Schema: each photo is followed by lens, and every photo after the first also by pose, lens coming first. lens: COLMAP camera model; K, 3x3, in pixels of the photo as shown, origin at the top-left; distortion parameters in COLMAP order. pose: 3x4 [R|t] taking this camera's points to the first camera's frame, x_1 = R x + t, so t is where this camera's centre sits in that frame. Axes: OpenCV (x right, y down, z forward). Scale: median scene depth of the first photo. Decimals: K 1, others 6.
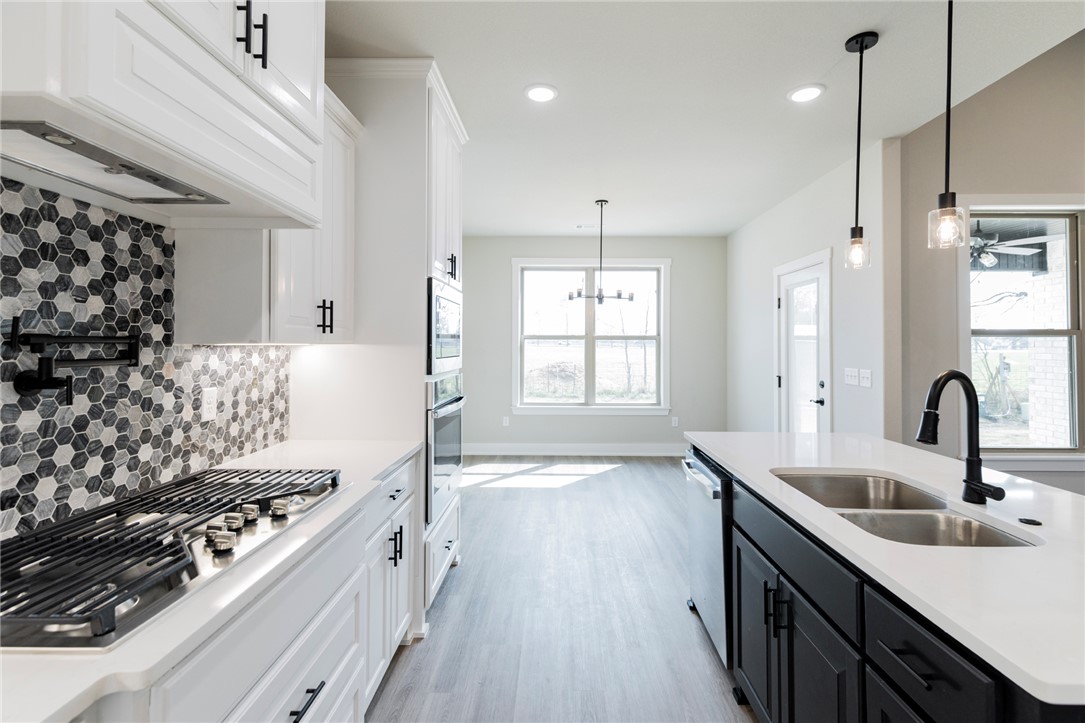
lens RADIAL K [[495.0, 0, 551.4], [0, 495.0, 336.5], [0, 0, 1]] dist [0.008338, -0.000058]
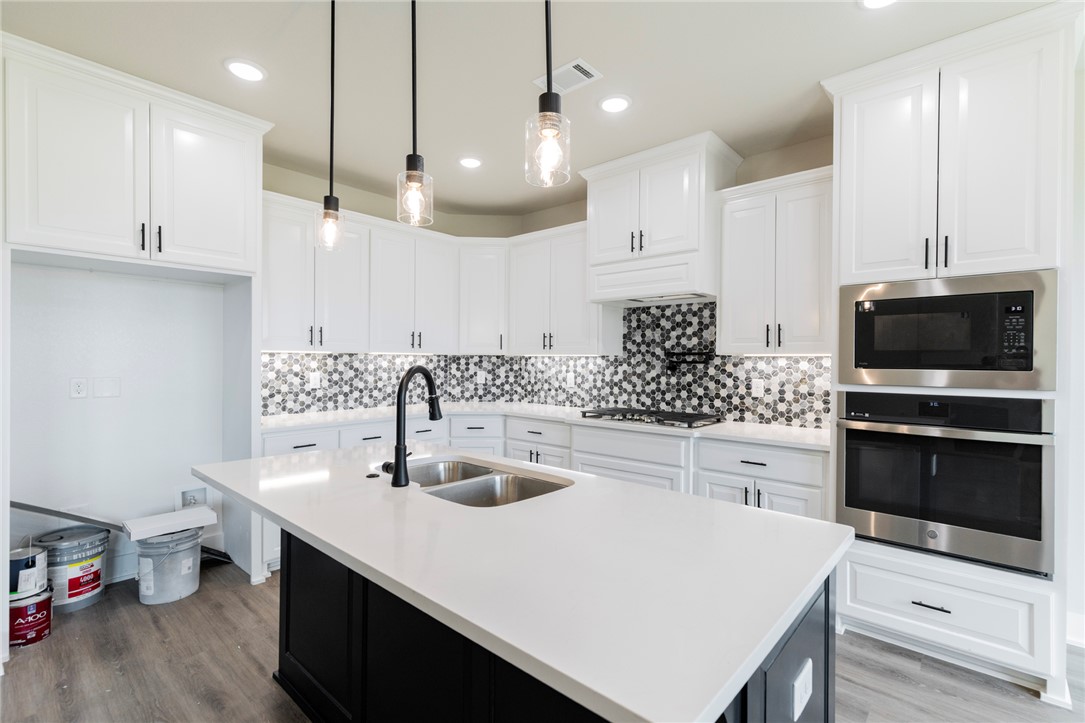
lens RADIAL K [[495.0, 0, 548.8], [0, 495.0, 360.5], [0, 0, 1]] dist [0.008338, -0.000058]
pose [[-0.647141, -0.008031, -0.762328, 1.273515], [0.002015, 0.999923, -0.012244, 0.058137], [0.762368, -0.009459, -0.647075, 1.686245]]
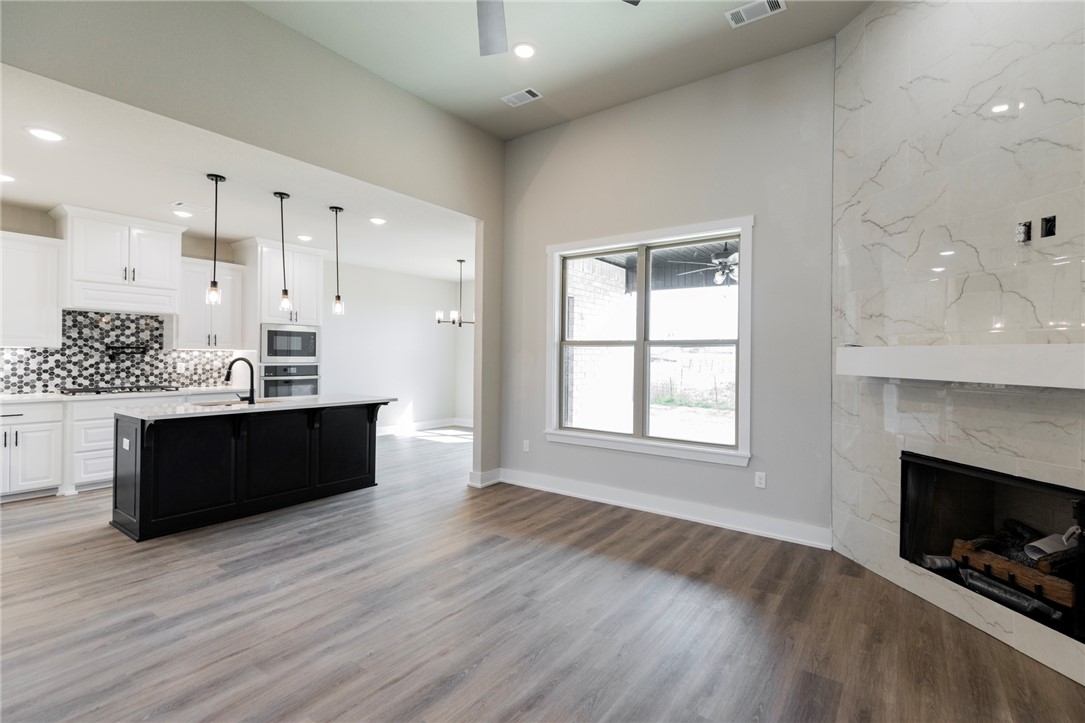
lens RADIAL K [[495.0, 0, 555.0], [0, 495.0, 354.2], [0, 0, 1]] dist [0.008338, -0.000058]
pose [[0.823910, 0.005970, -0.566690, 3.345488], [-0.000285, 0.999949, 0.010119, 0.014296], [0.566721, -0.008176, 0.823869, -0.307703]]
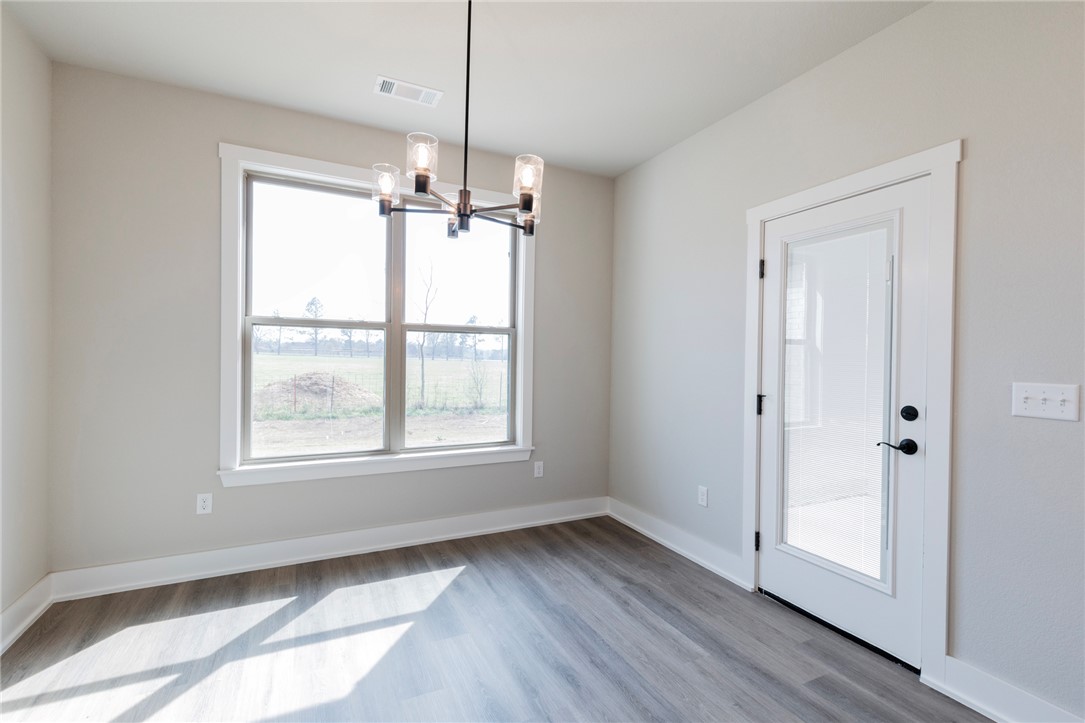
lens RADIAL K [[495.0, 0, 549.7], [0, 495.0, 361.0], [0, 0, 1]] dist [0.008338, -0.000058]
pose [[0.890048, 0.005839, 0.455830, -0.064930], [-0.018850, 0.999534, 0.024003, 0.085514], [-0.455477, -0.029956, 0.889743, 1.641684]]
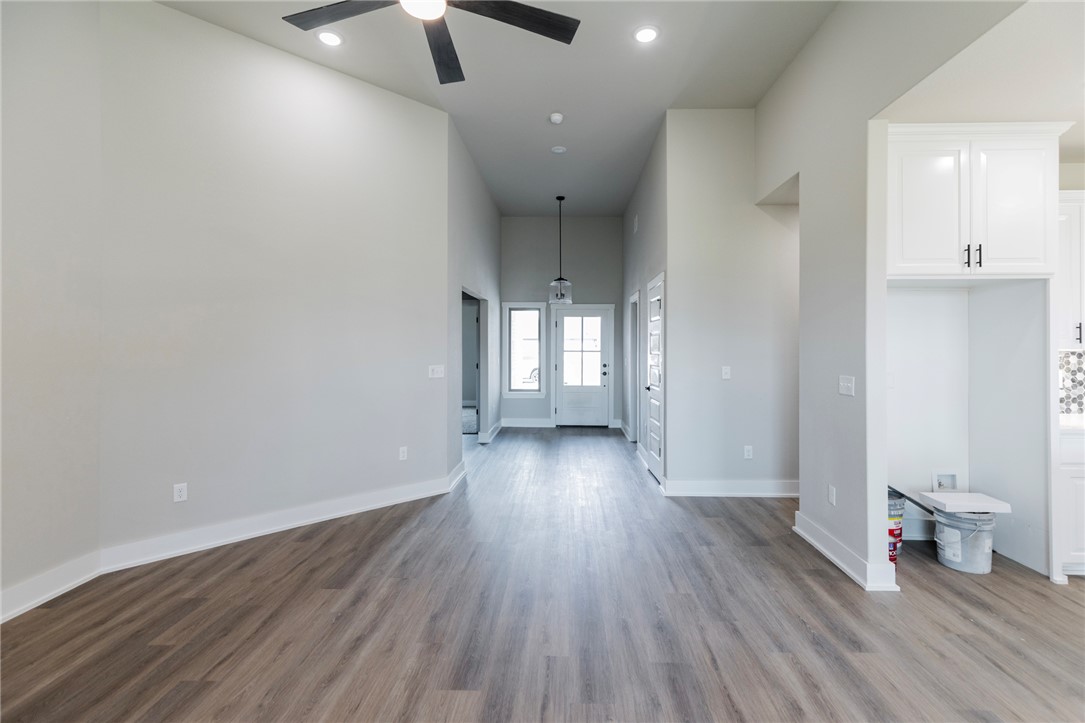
lens RADIAL K [[495.0, 0, 556.2], [0, 495.0, 343.7], [0, 0, 1]] dist [0.008338, -0.000058]
pose [[-0.999966, -0.004754, 0.006664, 2.337611], [-0.004877, 0.999817, -0.018488, 0.016152], [-0.006575, -0.018520, -0.999807, 1.561484]]
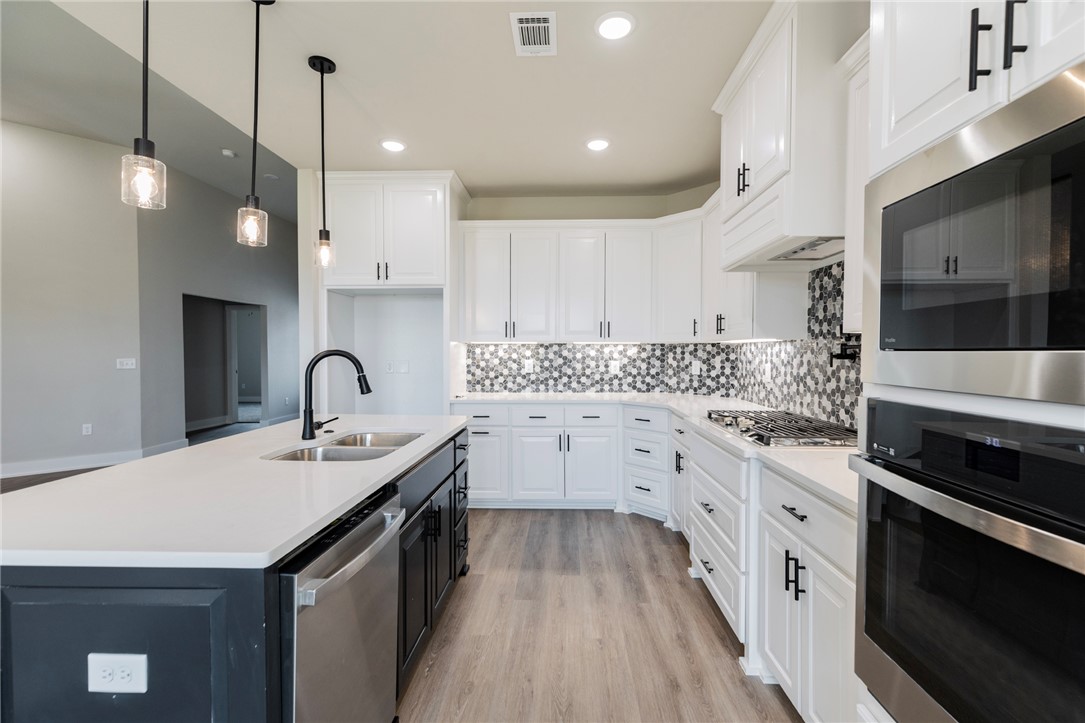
lens RADIAL K [[495.0, 0, 550.5], [0, 495.0, 363.0], [0, 0, 1]] dist [0.008338, -0.000058]
pose [[-0.999695, -0.005997, 0.023938, 0.085959], [-0.005803, 0.999950, 0.008197, 0.077528], [-0.023986, 0.008055, -0.999680, 2.117803]]
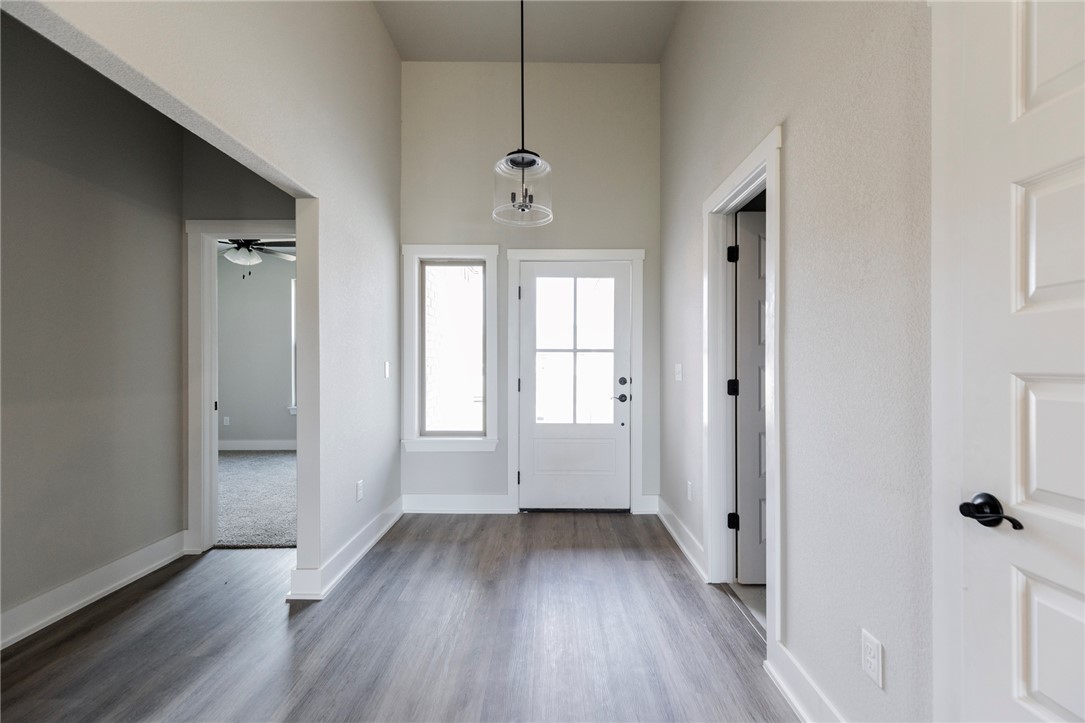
lens RADIAL K [[495.0, 0, 543.3], [0, 495.0, 364.8], [0, 0, 1]] dist [0.008338, -0.000058]
pose [[-0.999994, -0.002559, -0.002154, 2.262730], [-0.002532, 0.999917, -0.012651, 0.097194], [0.002186, -0.012646, -0.999918, -1.116713]]
